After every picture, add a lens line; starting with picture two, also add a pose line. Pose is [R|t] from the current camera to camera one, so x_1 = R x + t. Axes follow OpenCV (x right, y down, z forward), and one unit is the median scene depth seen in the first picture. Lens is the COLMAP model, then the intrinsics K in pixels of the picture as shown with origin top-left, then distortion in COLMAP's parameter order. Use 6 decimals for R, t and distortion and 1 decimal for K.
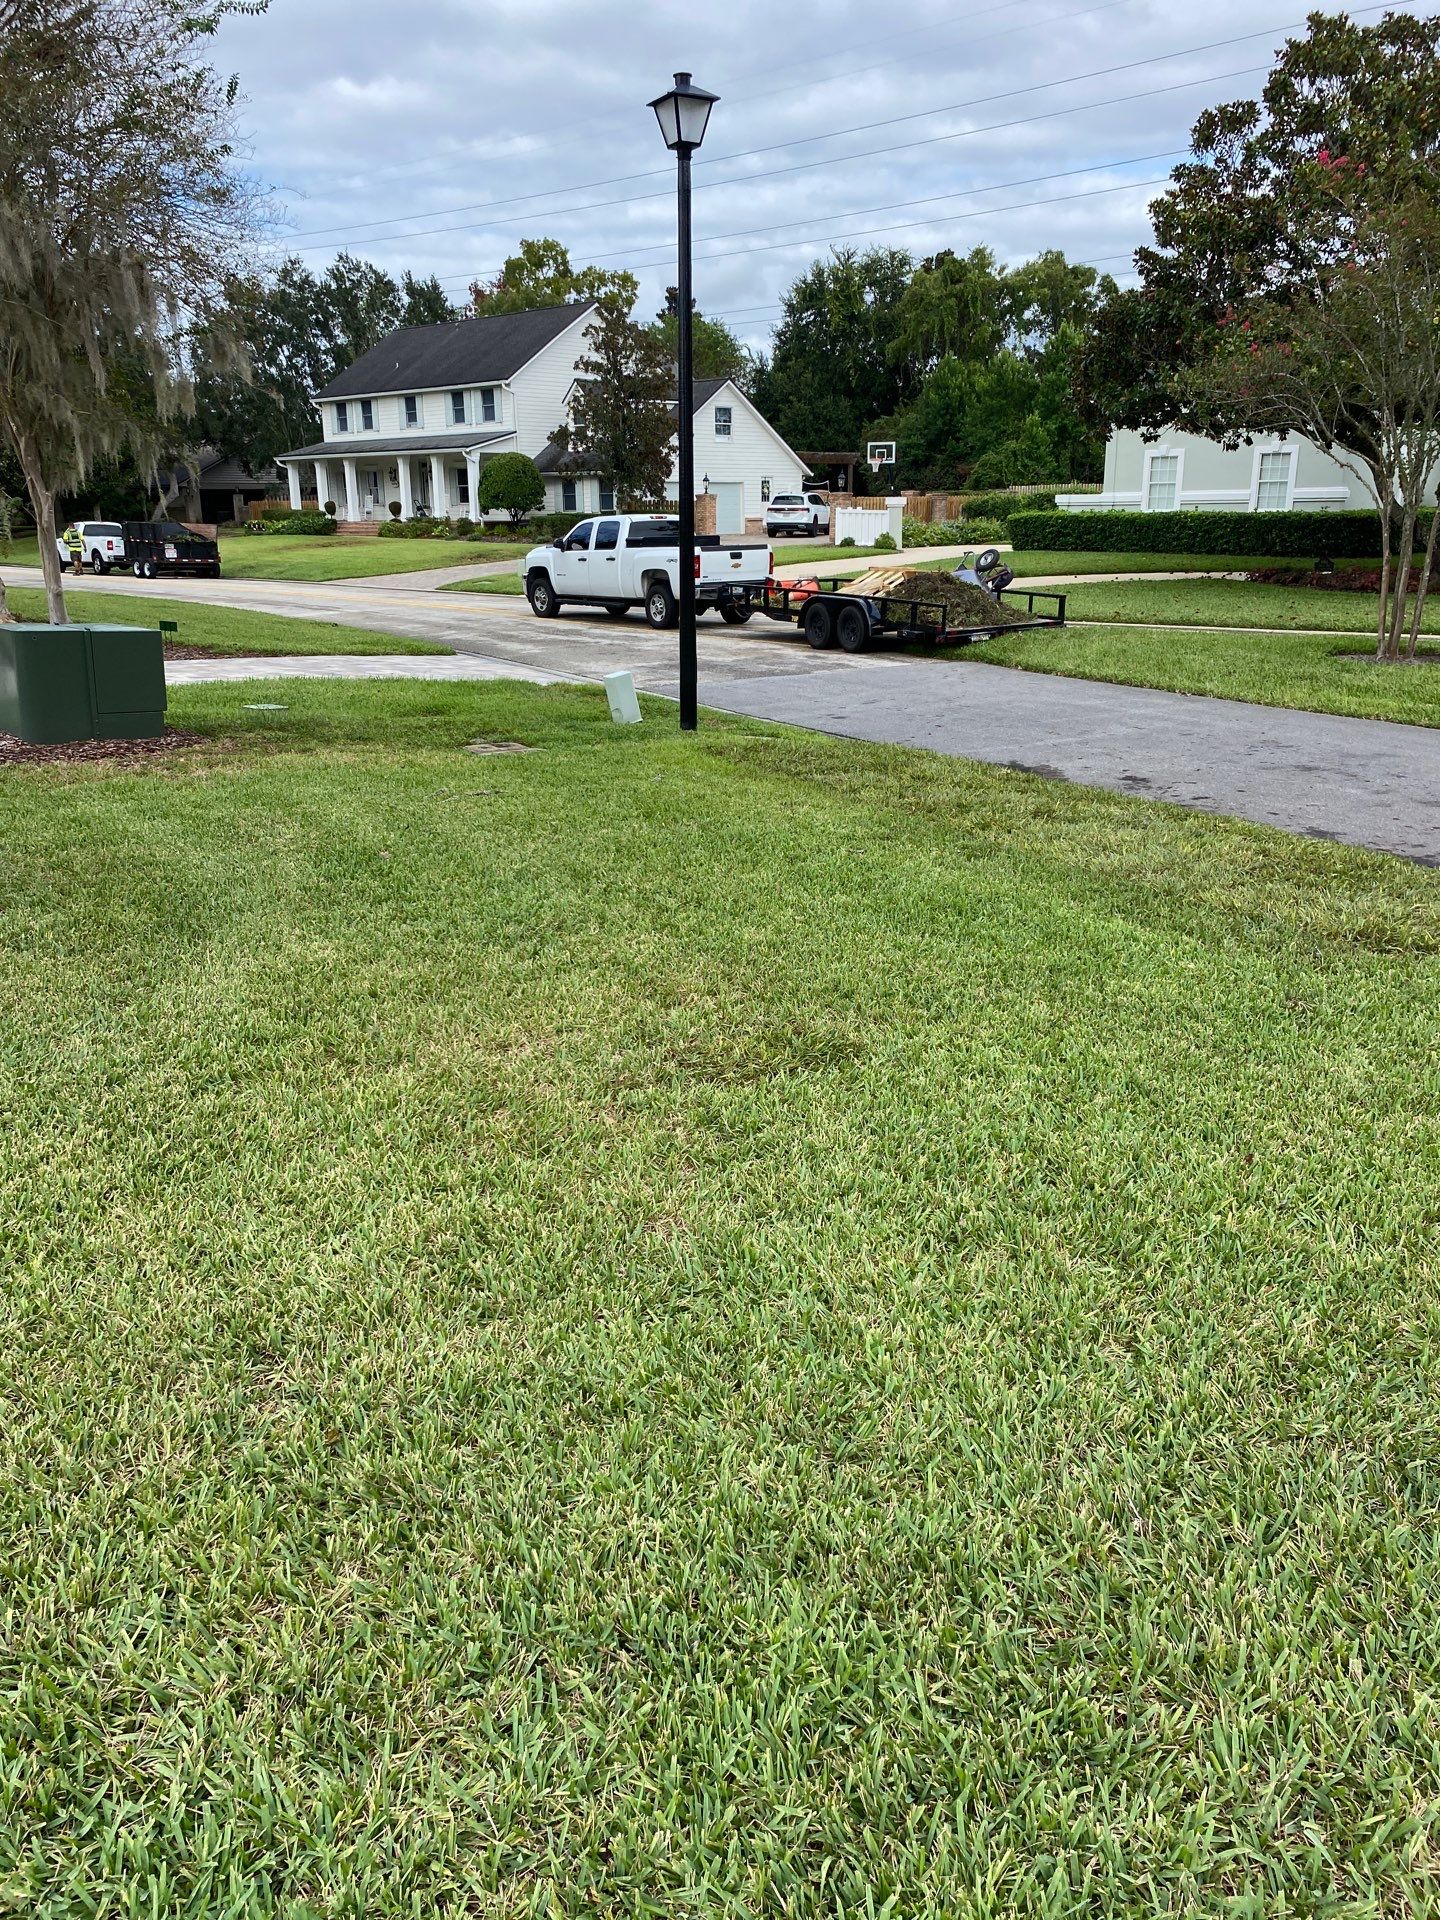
lens RADIAL K [[1449.5, 0, 697.9], [0, 1449.5, 978.7], [0, 0, 1]] dist [0.030575, -0.049819]
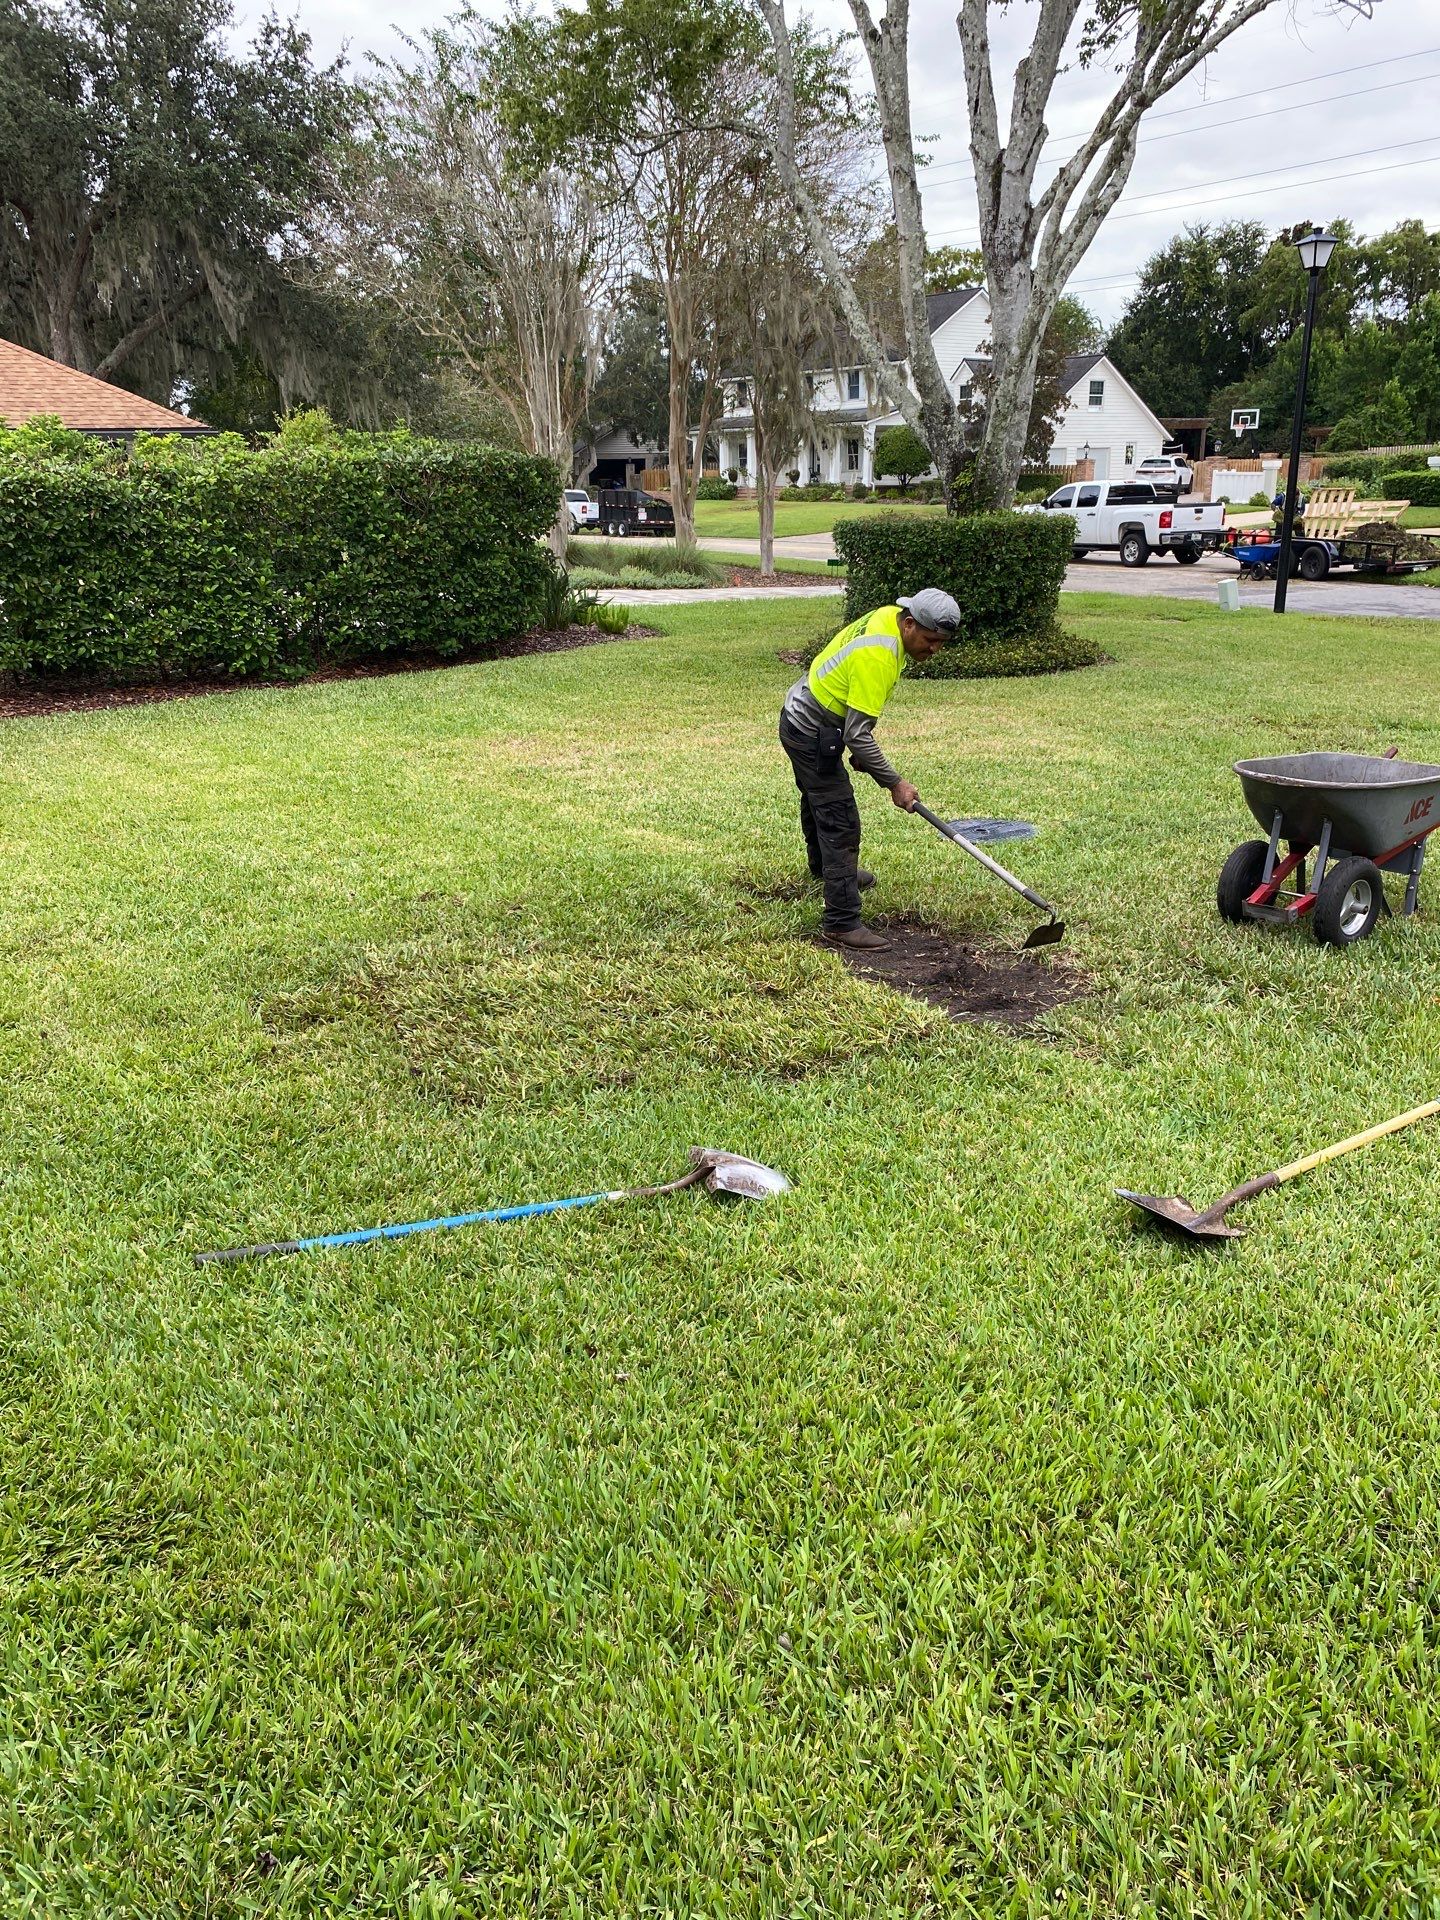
lens RADIAL K [[1453.3, 0, 720.0], [0, 1453.3, 960.0], [0, 0, 1]] dist [0.018875, -0.006463]
pose [[0.986737, 0.041152, -0.157024, -0.074164], [-0.039276, 0.999115, 0.015031, 0.046102], [0.157504, -0.008664, 0.987480, -0.155665]]
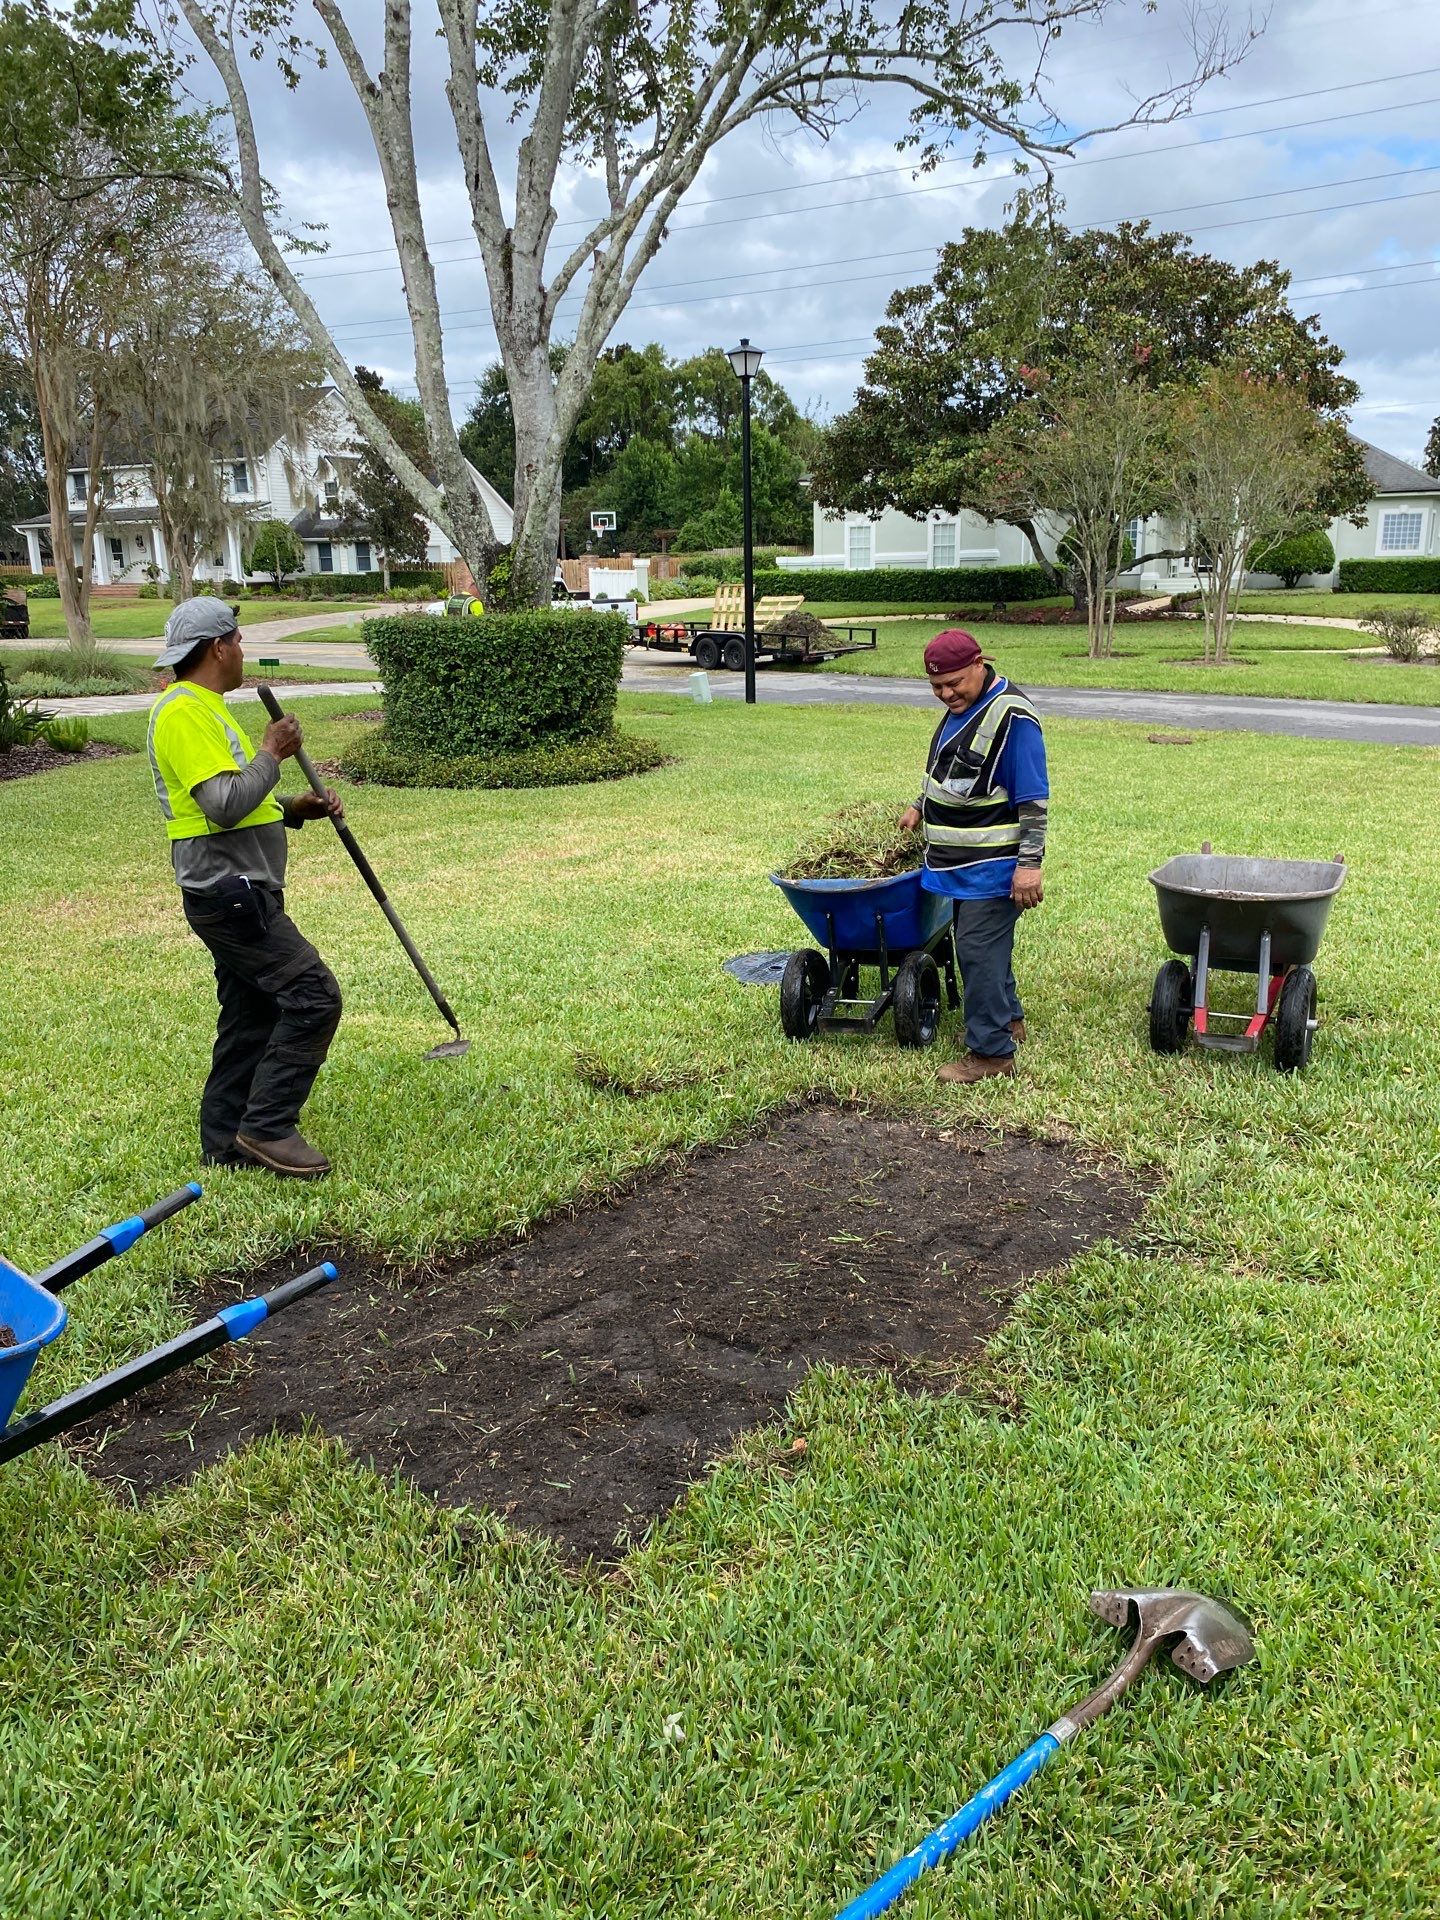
lens RADIAL K [[1449.5, 0, 697.9], [0, 1449.5, 978.7], [0, 0, 1]] dist [0.030575, -0.049819]
pose [[0.968562, -0.076961, 0.236569, -0.102360], [0.085145, 0.996066, -0.024559, 0.039106], [-0.233748, 0.043930, 0.971304, -0.132938]]
